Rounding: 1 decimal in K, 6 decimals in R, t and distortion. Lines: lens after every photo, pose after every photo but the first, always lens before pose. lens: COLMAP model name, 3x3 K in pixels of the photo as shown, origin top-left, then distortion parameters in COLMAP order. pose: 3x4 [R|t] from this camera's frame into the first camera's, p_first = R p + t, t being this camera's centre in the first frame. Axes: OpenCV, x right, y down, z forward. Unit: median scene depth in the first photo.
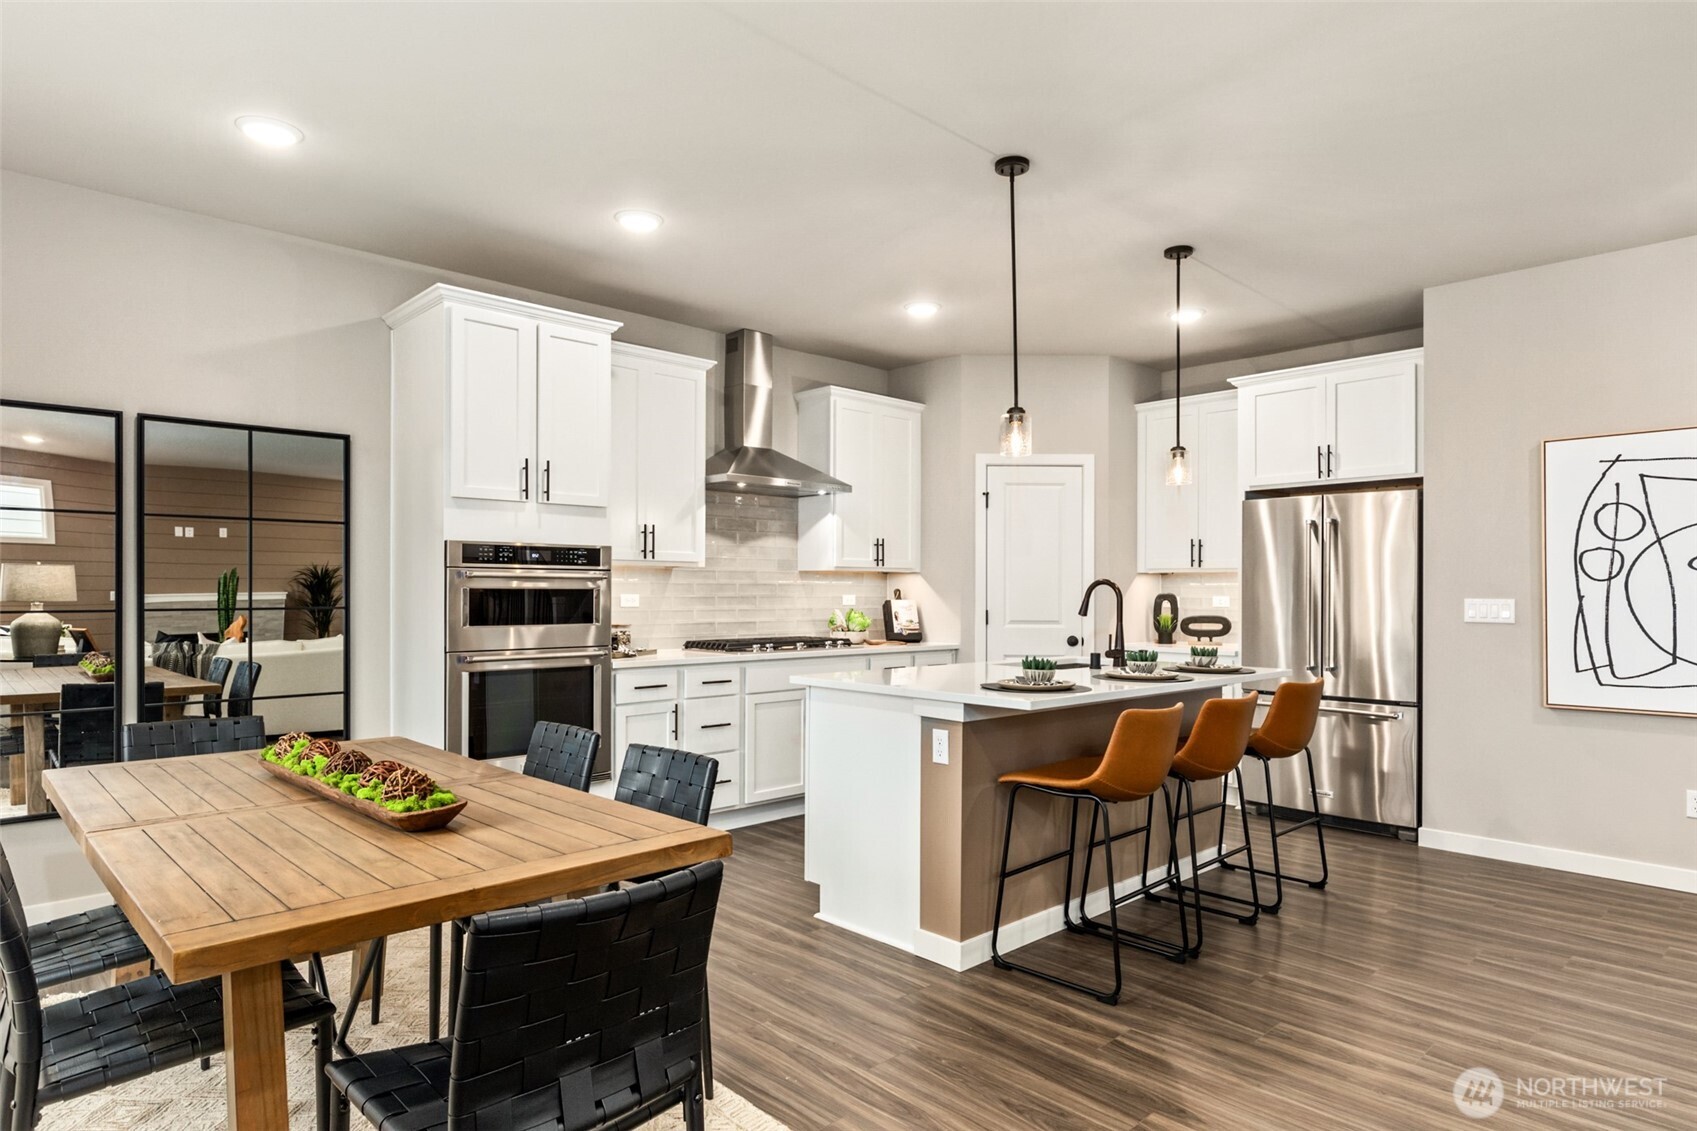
lens RADIAL K [[963.5, 0, 848.5], [0, 963.5, 565.5], [0, 0, 1]] dist [0.000893, 0.000122]
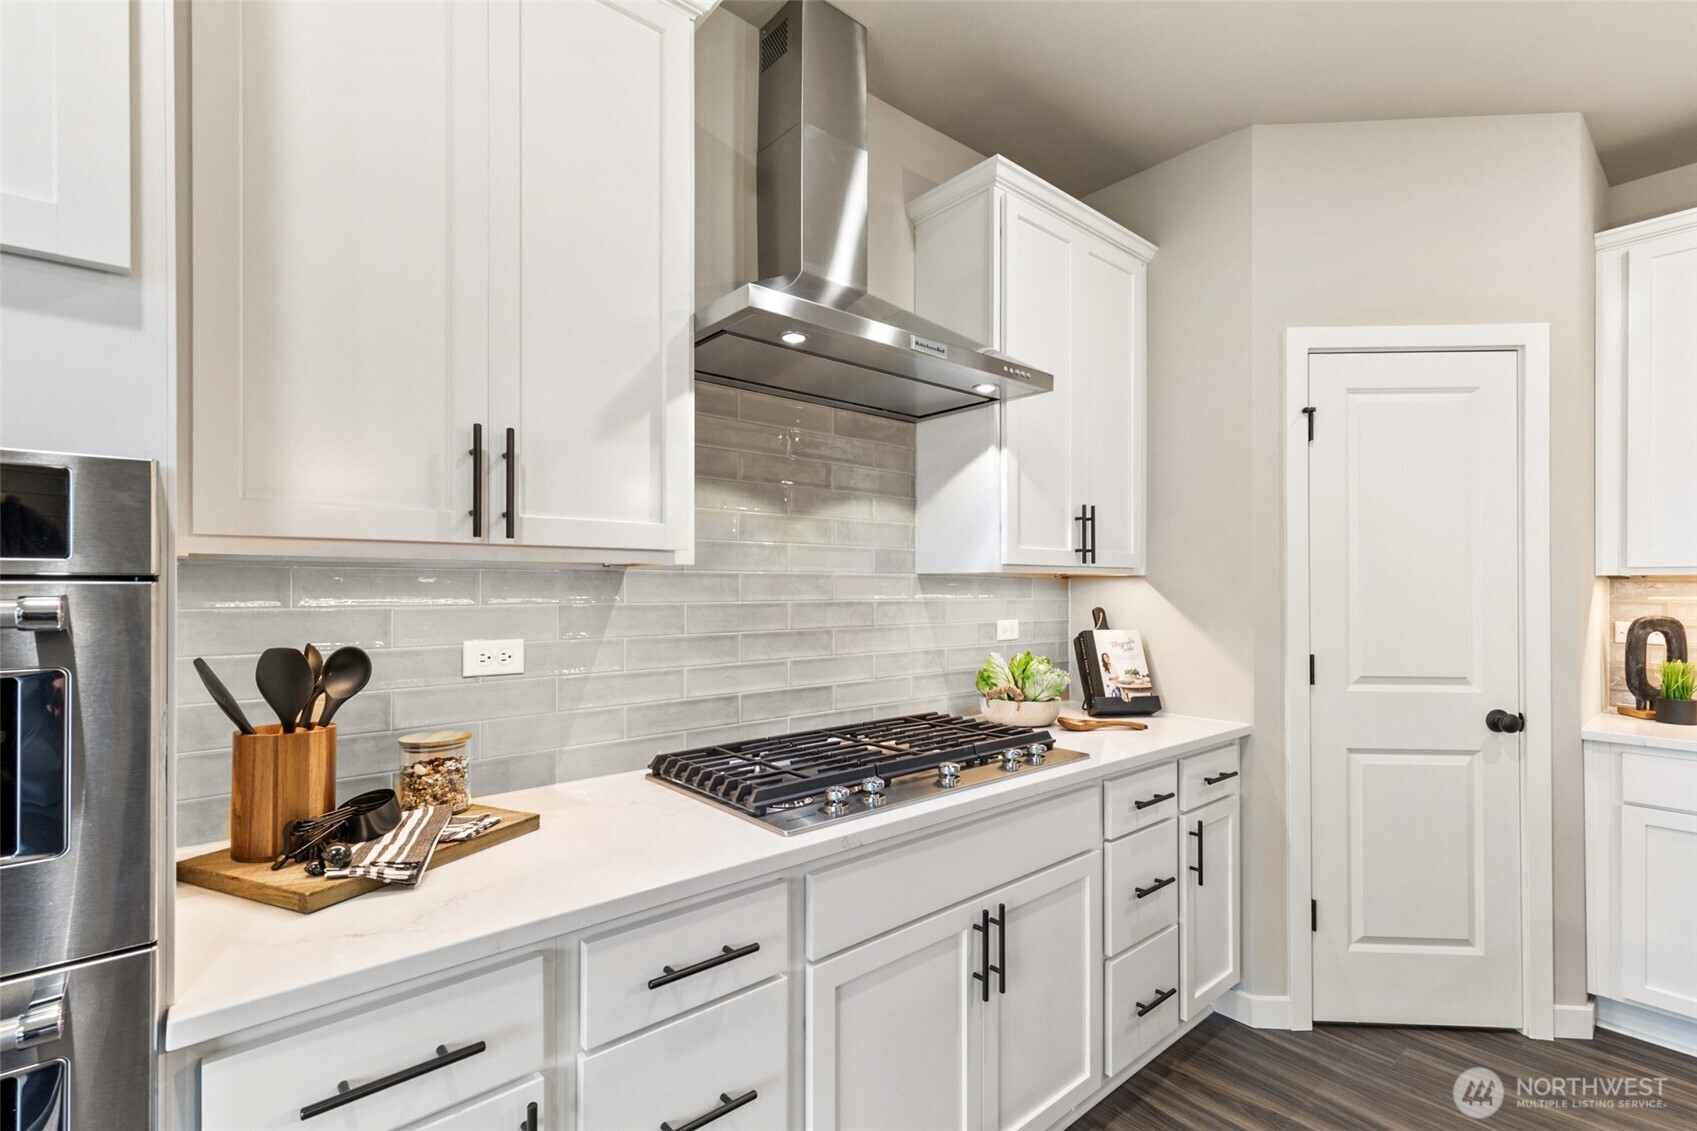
lens RADIAL K [[772.8, 0, 848.5], [0, 772.8, 565.5], [0, 0, 1]] dist [-0.000145, -0.000026]
pose [[0.998336, -0.003166, -0.057583, -0.066466], [0.003089, 0.999994, -0.001424, 0.002019], [0.057587, 0.001244, 0.998340, 0.636799]]
